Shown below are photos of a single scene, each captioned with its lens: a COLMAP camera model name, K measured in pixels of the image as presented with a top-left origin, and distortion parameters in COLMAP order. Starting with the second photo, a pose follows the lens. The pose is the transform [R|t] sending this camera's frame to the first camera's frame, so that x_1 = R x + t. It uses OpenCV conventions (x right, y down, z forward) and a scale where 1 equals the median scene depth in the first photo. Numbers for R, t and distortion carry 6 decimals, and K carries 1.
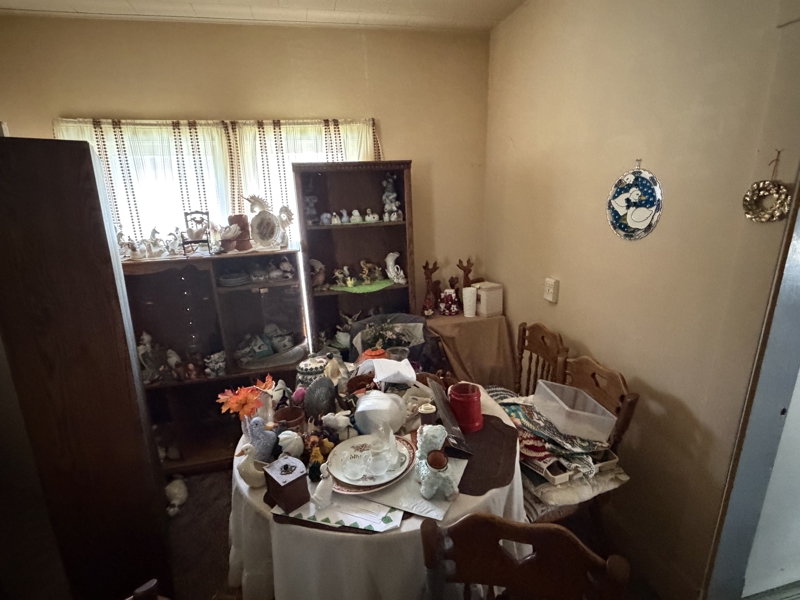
lens RADIAL K [[395.1, 0, 396.5], [0, 395.1, 304.7], [0, 0, 1]] dist [0.002608, 0.000169]
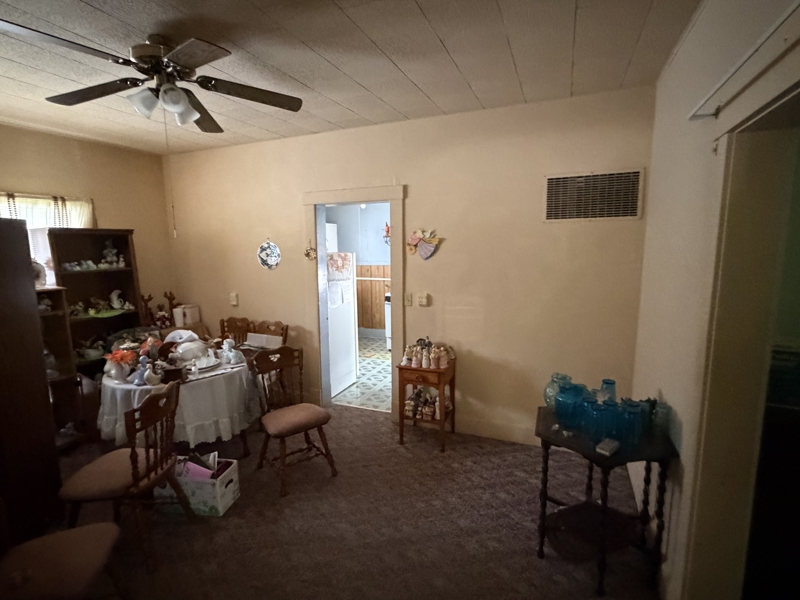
lens RADIAL K [[399.2, 0, 397.7], [0, 399.2, 301.1], [0, 0, 1]] dist [-0.001526, -0.000220]
pose [[0.569668, -0.089056, 0.817036, -0.694066], [0.213223, 0.976088, -0.042275, 0.208557], [-0.793734, 0.198294, 0.575035, -0.701025]]
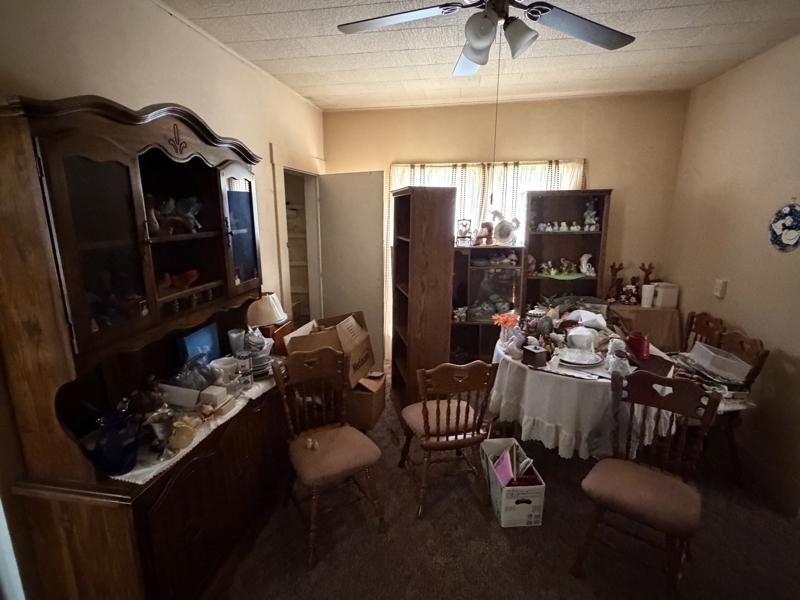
lens RADIAL K [[399.2, 0, 397.7], [0, 399.2, 301.1], [0, 0, 1]] dist [-0.001526, -0.000220]
pose [[0.924673, 0.114711, -0.363072, -0.109496], [-0.125530, 0.992070, -0.006259, 0.138305], [0.359475, 0.051364, 0.931740, -0.587992]]
